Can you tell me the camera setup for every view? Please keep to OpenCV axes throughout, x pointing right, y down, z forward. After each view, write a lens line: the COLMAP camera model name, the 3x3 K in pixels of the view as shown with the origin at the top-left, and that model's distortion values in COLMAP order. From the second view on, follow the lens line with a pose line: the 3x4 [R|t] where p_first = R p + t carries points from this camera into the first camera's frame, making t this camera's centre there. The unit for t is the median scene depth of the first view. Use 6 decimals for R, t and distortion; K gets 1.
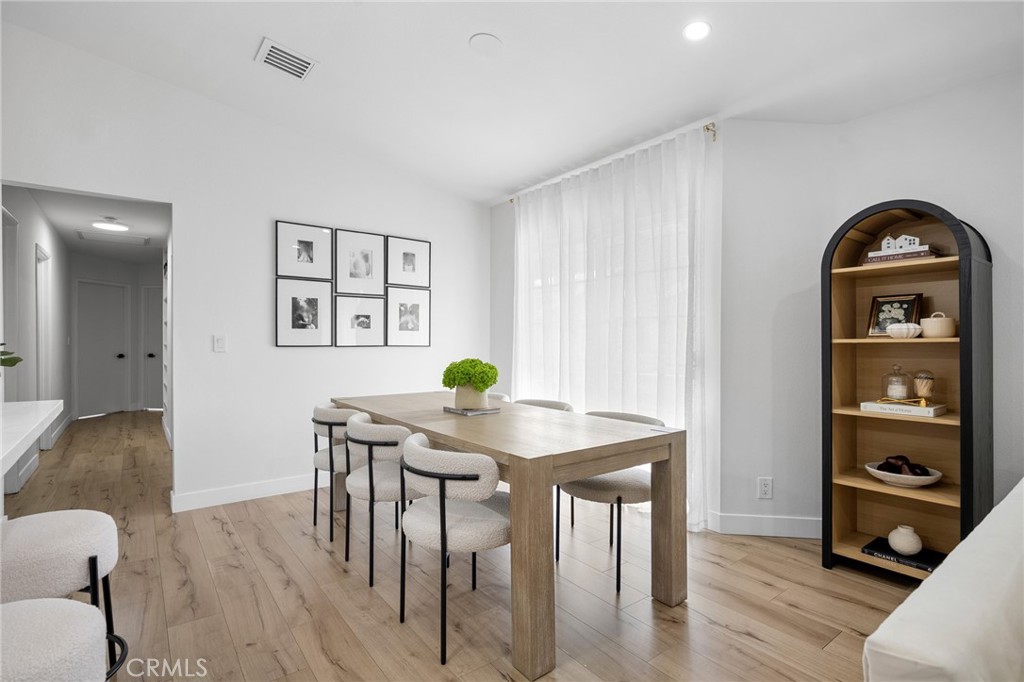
lens RADIAL K [[490.6, 0, 514.9], [0, 490.6, 343.4], [0, 0, 1]] dist [0.004312, 0.000327]
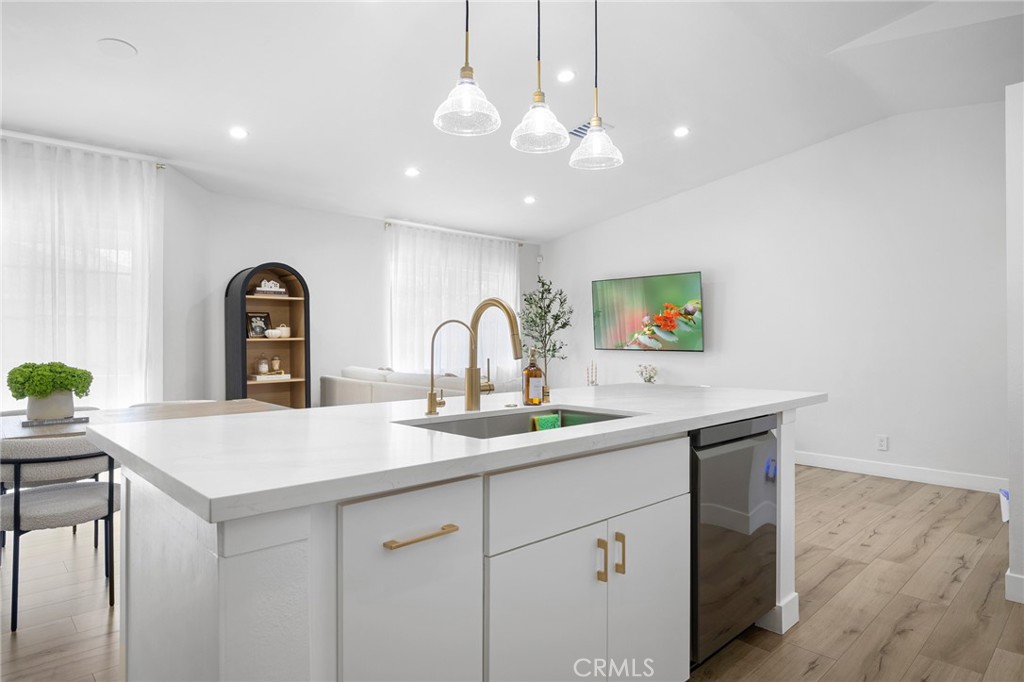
lens RADIAL K [[590.3, 0, 513.8], [0, 590.3, 339.5], [0, 0, 1]] dist [0.001492, 0.000172]
pose [[-0.099941, -0.003035, 0.994989, -1.433661], [0.012023, 0.999919, 0.004258, -0.003202], [-0.994921, 0.012389, -0.099896, 0.331301]]
